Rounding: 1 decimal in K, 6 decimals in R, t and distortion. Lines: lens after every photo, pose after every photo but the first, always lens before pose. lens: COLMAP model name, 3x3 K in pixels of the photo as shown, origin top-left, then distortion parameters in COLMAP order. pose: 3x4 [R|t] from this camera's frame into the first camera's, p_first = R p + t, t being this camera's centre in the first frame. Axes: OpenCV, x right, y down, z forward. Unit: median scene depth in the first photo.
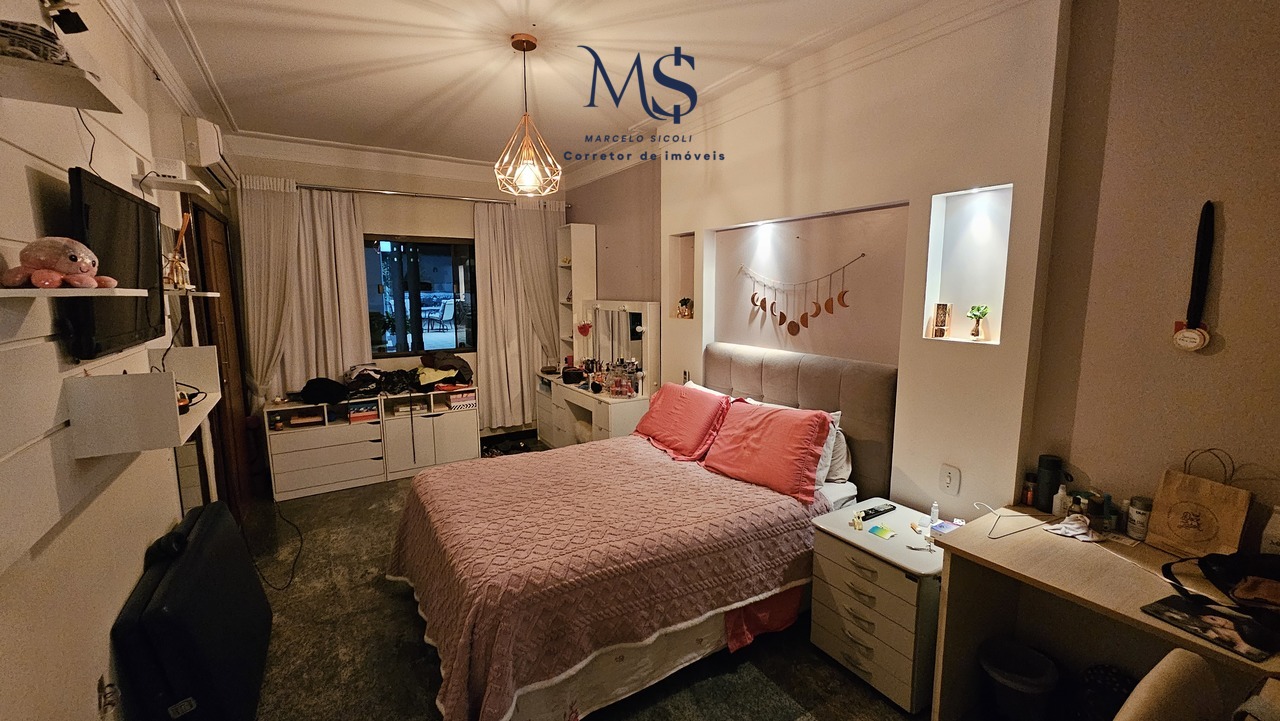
lens RADIAL K [[522.8, 0, 638.1], [0, 522.8, 357.5], [0, 0, 1]] dist [0.000868, 0.000541]
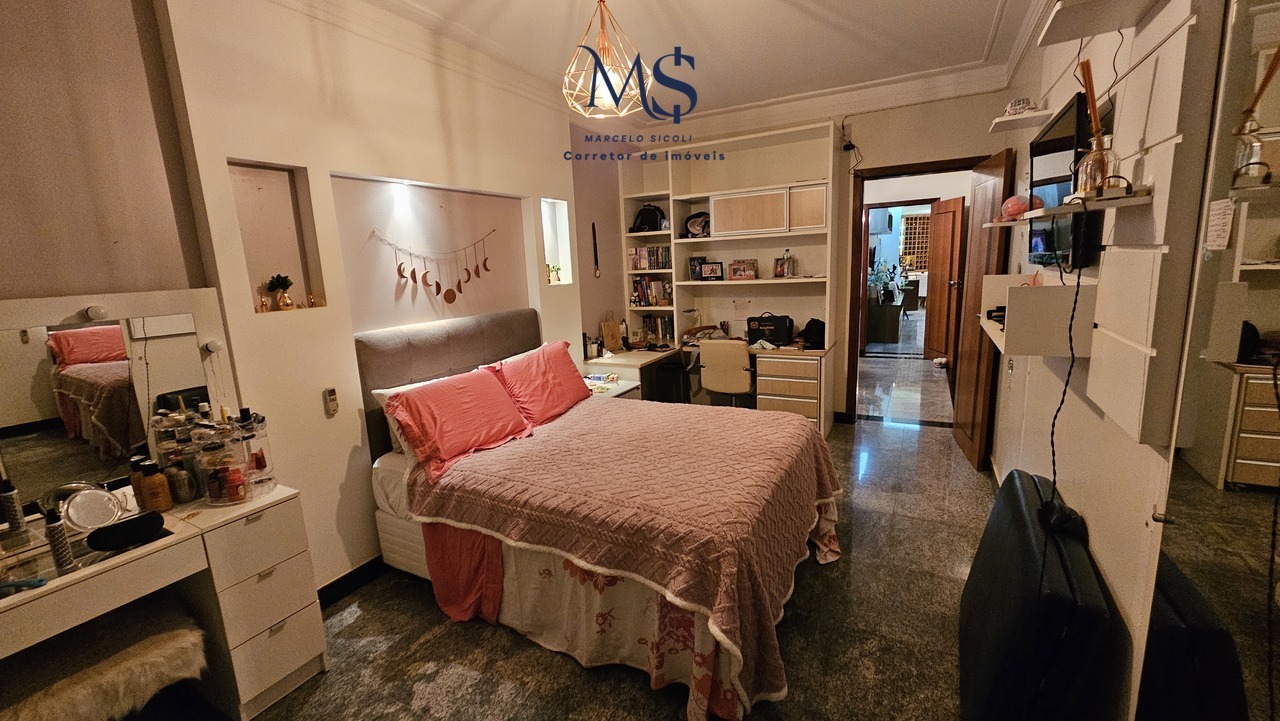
lens RADIAL K [[522.8, 0, 637.3], [0, 522.8, 358.5], [0, 0, 1]] dist [0.000868, 0.000541]
pose [[-0.494115, -0.127687, 0.859969, -0.780503], [0.167754, 0.956565, 0.238417, -0.121681], [-0.853058, 0.262068, -0.451233, 1.180001]]
